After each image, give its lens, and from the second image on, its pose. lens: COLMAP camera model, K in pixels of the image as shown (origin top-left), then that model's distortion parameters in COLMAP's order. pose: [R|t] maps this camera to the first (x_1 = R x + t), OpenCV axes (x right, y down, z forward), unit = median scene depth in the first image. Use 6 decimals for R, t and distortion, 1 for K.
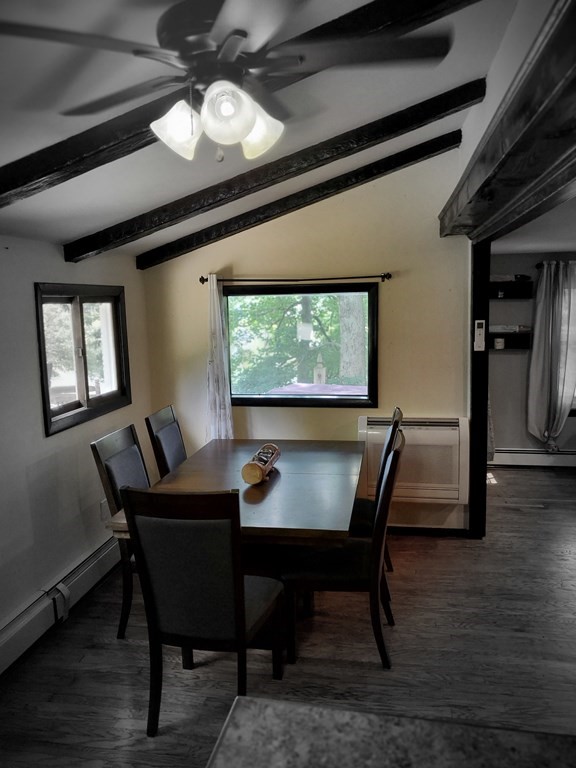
lens RADIAL K [[589.9, 0, 288.6], [0, 589.9, 389.7], [0, 0, 1]] dist [-0.004843, 0.004015]
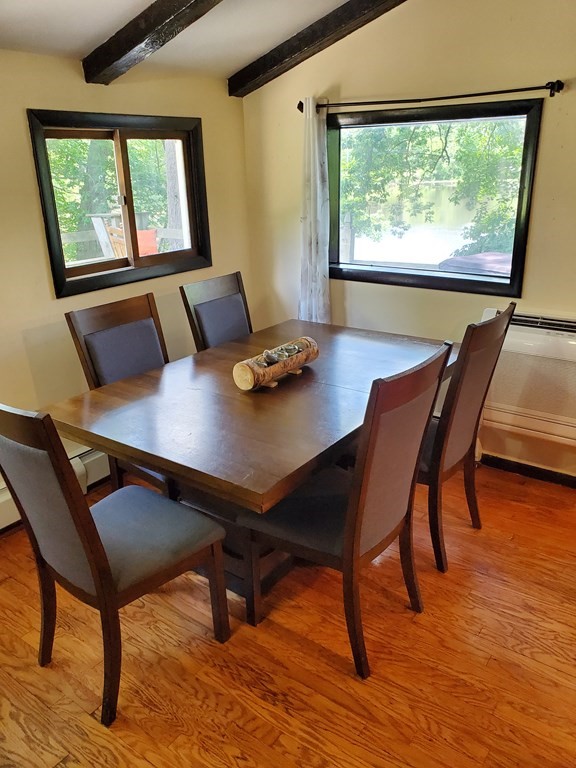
lens RADIAL K [[589.9, 0, 287.4], [0, 589.9, 380.4], [0, 0, 1]] dist [-0.004843, 0.004015]
pose [[0.895661, 0.152087, -0.417925, 0.222499], [-0.056474, 0.970998, 0.232324, -0.020046], [0.441138, -0.184481, 0.878273, 0.277025]]
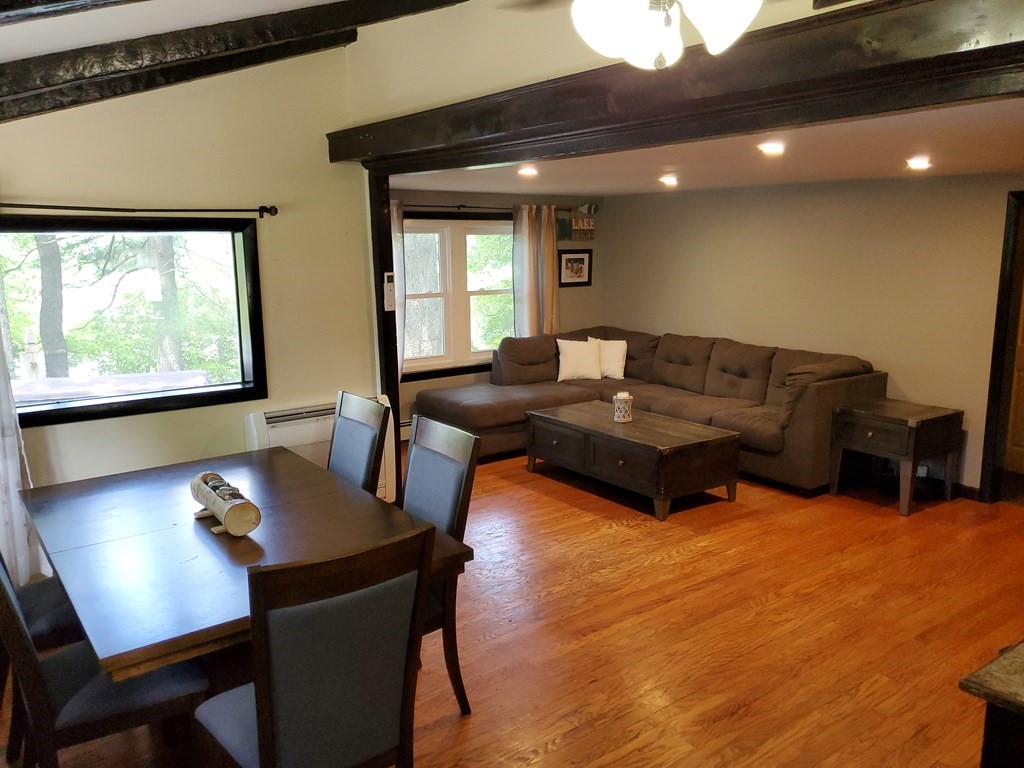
lens RADIAL K [[786.6, 0, 513.2], [0, 786.6, 384.0], [0, 0, 1]] dist [-0.004843, 0.004015]
pose [[0.677520, -0.111215, 0.727047, -0.346590], [0.093645, 0.993501, 0.064708, -0.020403], [-0.729518, 0.024243, 0.683532, 0.154109]]
